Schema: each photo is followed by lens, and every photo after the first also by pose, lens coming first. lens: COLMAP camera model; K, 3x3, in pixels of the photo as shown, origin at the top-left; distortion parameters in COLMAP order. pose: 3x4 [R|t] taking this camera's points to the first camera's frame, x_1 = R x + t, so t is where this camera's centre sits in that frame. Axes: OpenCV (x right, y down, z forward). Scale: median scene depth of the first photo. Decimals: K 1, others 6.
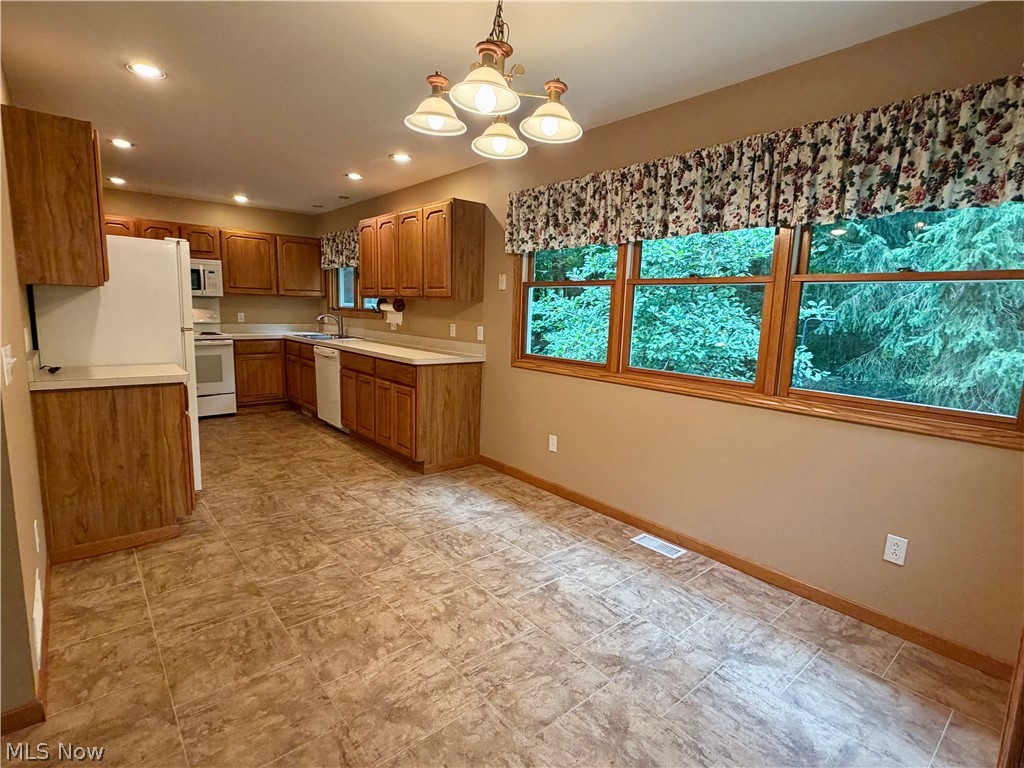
lens RADIAL K [[509.5, 0, 510.8], [0, 509.5, 384.9], [0, 0, 1]] dist [0.002302, -0.000722]
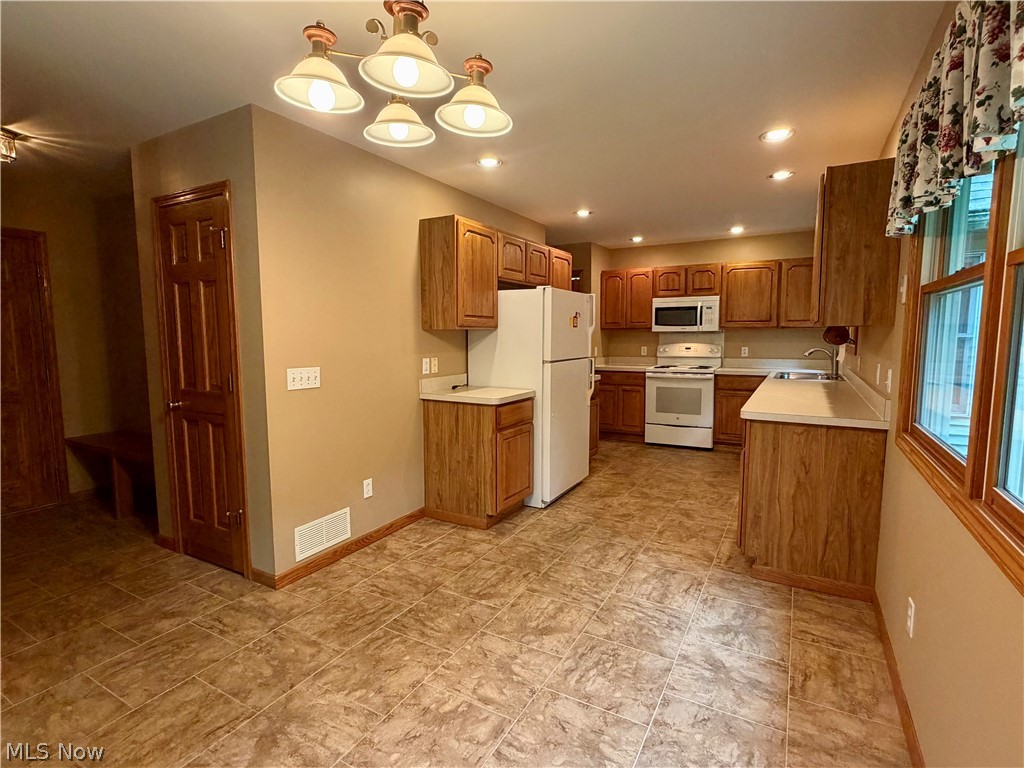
lens RADIAL K [[509.5, 0, 513.0], [0, 509.5, 385.3], [0, 0, 1]] dist [0.002302, -0.000722]
pose [[0.347524, 0.065151, -0.935405, 0.408544], [-0.126129, 0.991765, 0.022217, -0.067632], [0.929150, 0.110261, 0.352879, 0.489284]]
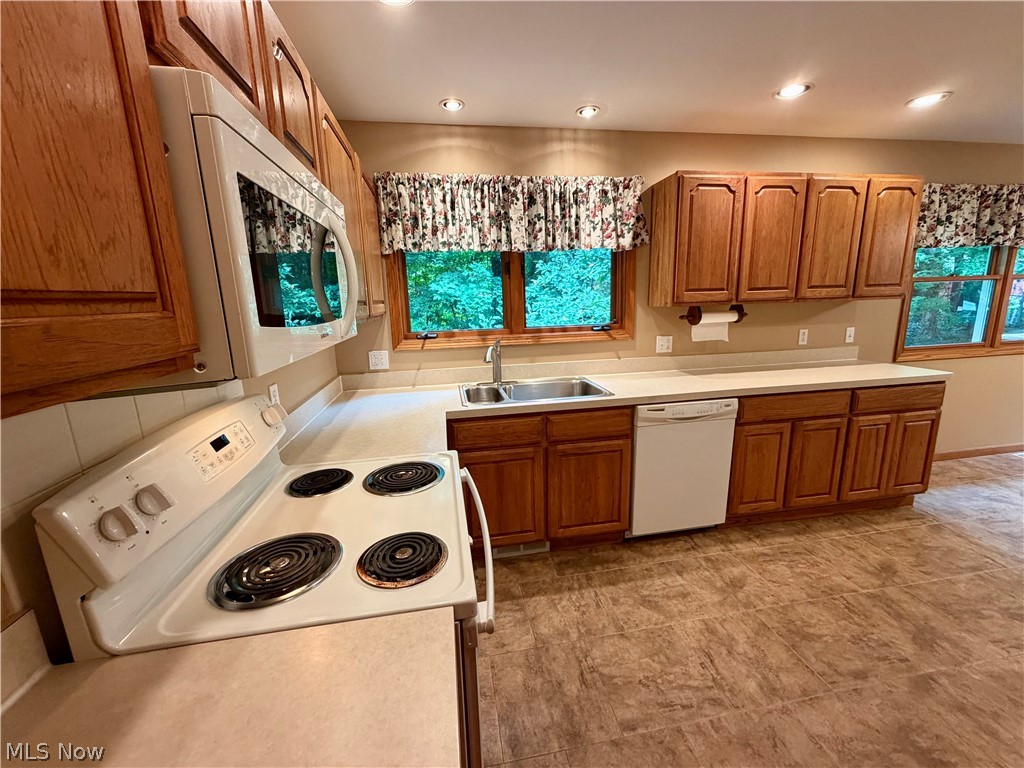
lens RADIAL K [[408.7, 0, 512.7], [0, 408.7, 380.0], [0, 0, 1]] dist [0.002313, 0.000165]
pose [[0.505842, -0.211198, 0.836373, -1.219020], [0.172043, 0.974787, 0.142097, -0.283398], [-0.845296, 0.072014, 0.529424, 1.383902]]
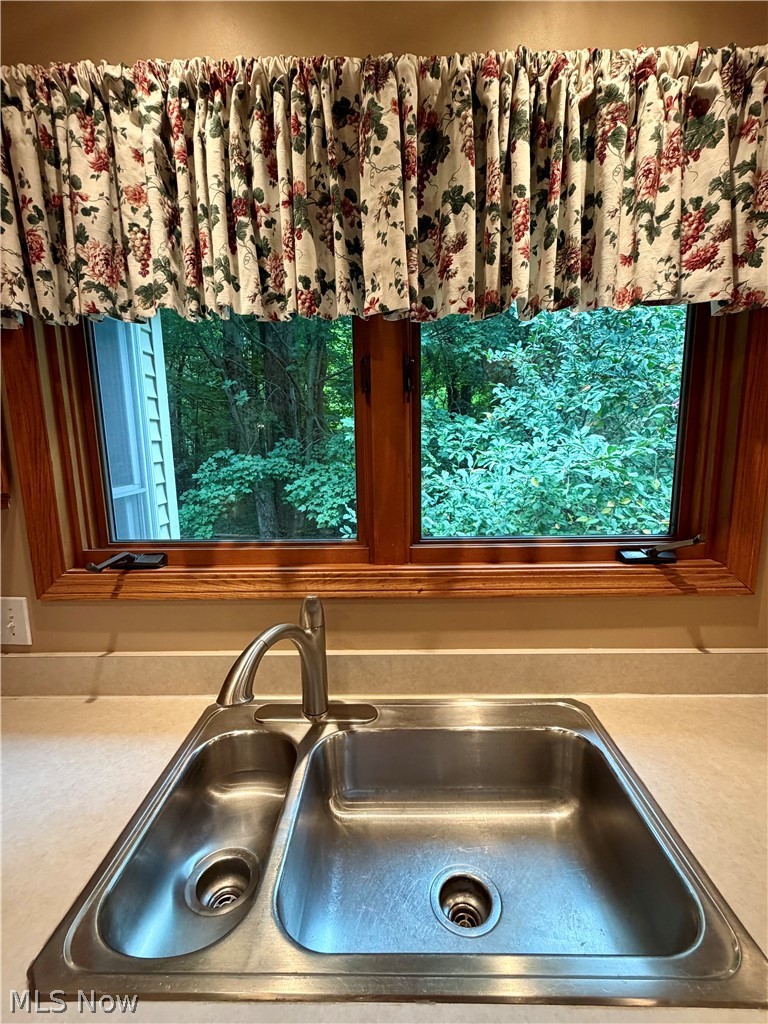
lens RADIAL K [[453.8, 0, 386.9], [0, 453.8, 509.4], [0, 0, 1]] dist [0.001309, 0.000095]
pose [[0.661029, -0.157285, 0.733691, -0.746965], [0.144743, 0.986148, 0.080998, -0.316915], [-0.736268, 0.052654, 0.674638, 1.584673]]
